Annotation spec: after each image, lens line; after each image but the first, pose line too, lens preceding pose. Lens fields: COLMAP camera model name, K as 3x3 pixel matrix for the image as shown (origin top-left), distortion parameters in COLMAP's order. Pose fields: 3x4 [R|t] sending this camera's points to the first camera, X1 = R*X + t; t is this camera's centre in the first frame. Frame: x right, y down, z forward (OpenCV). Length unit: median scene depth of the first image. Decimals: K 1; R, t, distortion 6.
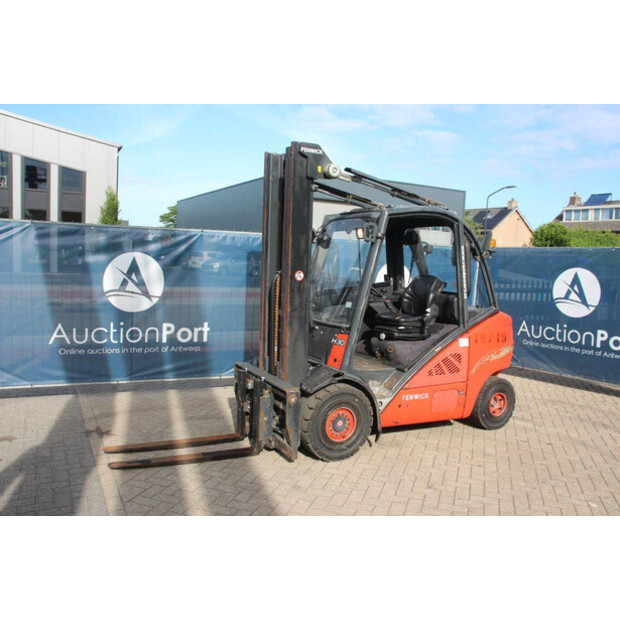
lens RADIAL K [[543.4, 0, 310.0], [0, 543.4, 310.0], [0, 0, 1]] dist [-0.148452, 0.139945]
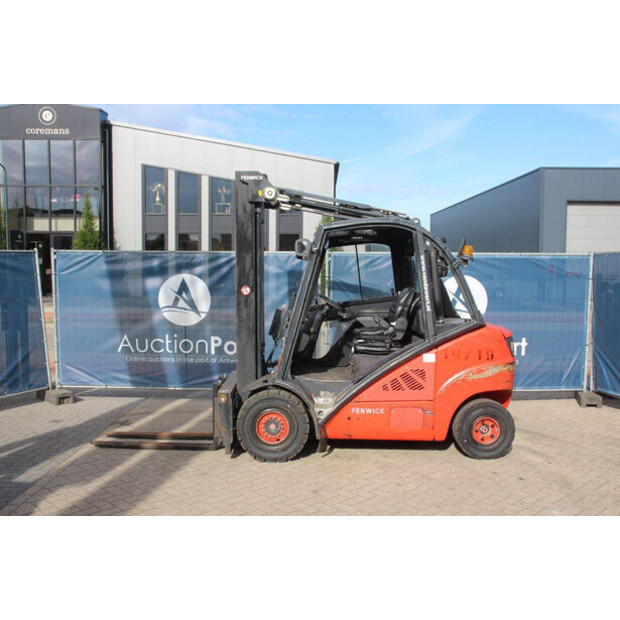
lens RADIAL K [[634.0, 0, 310.0], [0, 634.0, 310.0], [0, 0, 1]] dist [-0.106161, 0.196804]
pose [[0.884435, -0.007293, -0.466606, 0.630393], [-0.014508, 0.998965, -0.043113, 0.027969], [0.466438, 0.044901, 0.883414, -0.075675]]
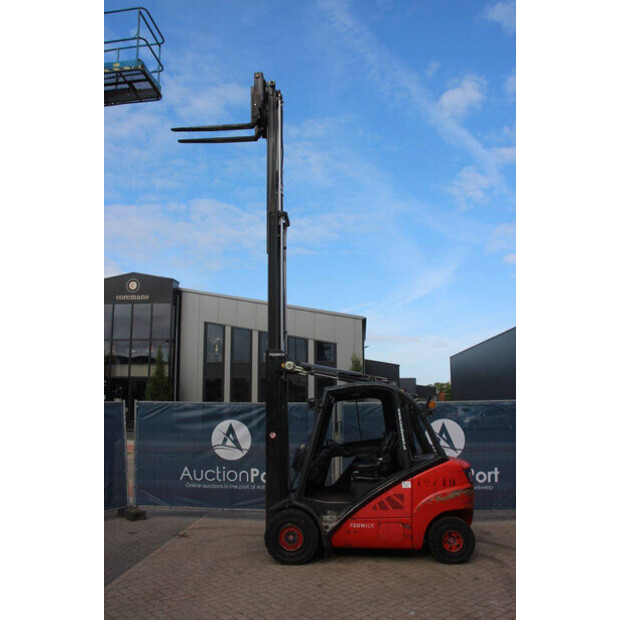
lens RADIAL K [[559.5, 0, 310.0], [0, 559.5, 310.0], [0, 0, 1]] dist [-0.139626, 0.161392]
pose [[0.848138, -0.133213, -0.512754, 0.831516], [-0.012901, 0.962390, -0.271367, 0.019585], [0.529619, 0.236771, 0.814520, -0.282198]]
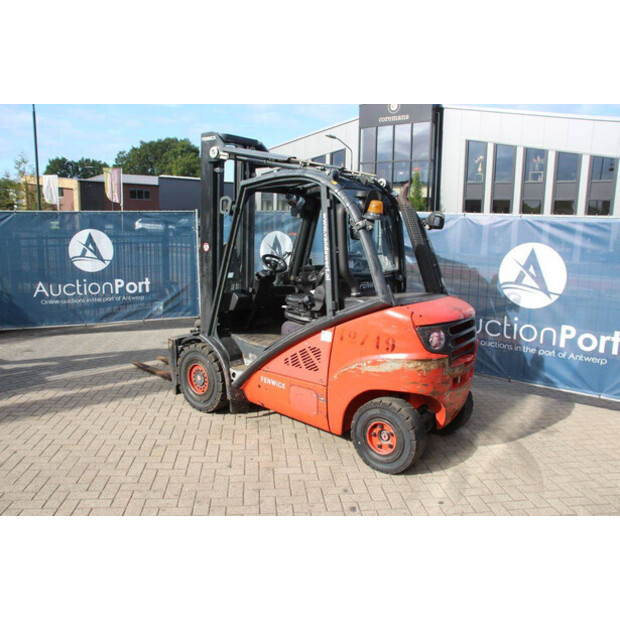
lens RADIAL K [[512.5, 0, 310.0], [0, 512.5, 310.0], [0, 0, 1]] dist [-0.172824, 0.158196]
pose [[0.403165, 0.121271, -0.907056, 0.972868], [-0.099314, 0.991125, 0.088369, -0.042549], [0.909722, 0.054456, 0.411631, 0.681427]]
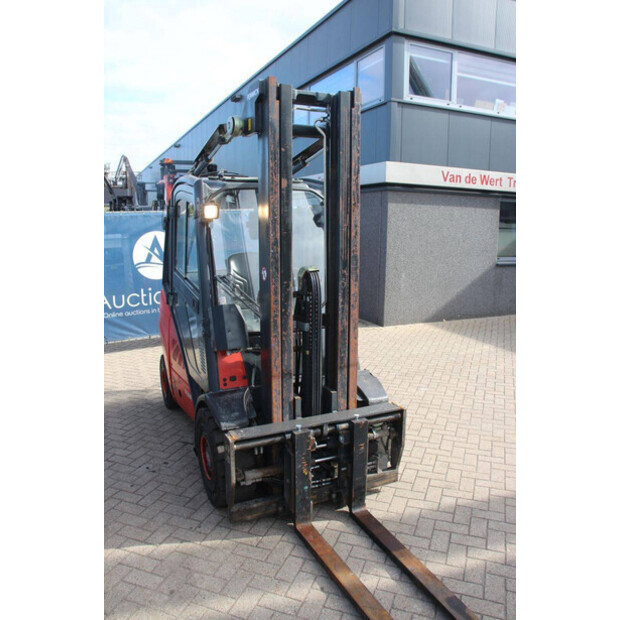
lens RADIAL K [[512.5, 0, 310.0], [0, 512.5, 310.0], [0, 0, 1]] dist [-0.172824, 0.158196]
pose [[0.044117, -0.213002, 0.976055, -0.654926], [0.100194, 0.973024, 0.207812, -0.145310], [-0.993989, 0.088627, 0.064268, 0.908229]]
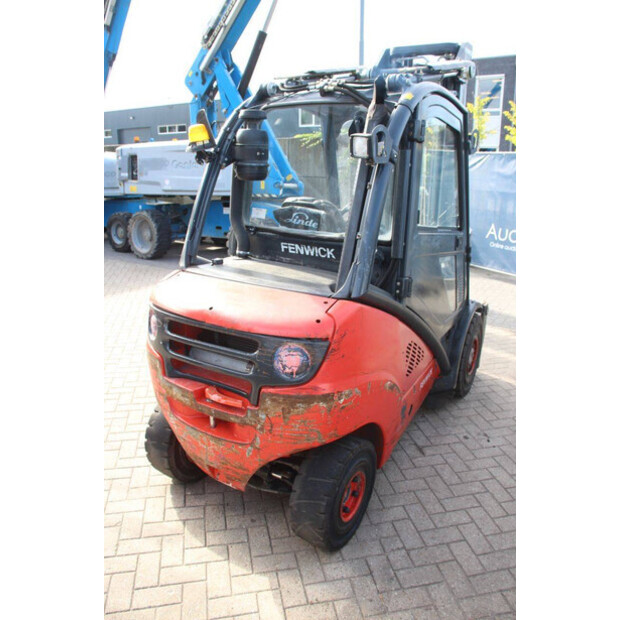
lens RADIAL K [[512.5, 0, 310.0], [0, 512.5, 310.0], [0, 0, 1]] dist [-0.172824, 0.158196]
pose [[-0.864668, 0.099903, -0.492310, 0.525871], [-0.093749, 0.930716, 0.353523, -0.154091], [0.493519, 0.351833, -0.795395, 1.568578]]
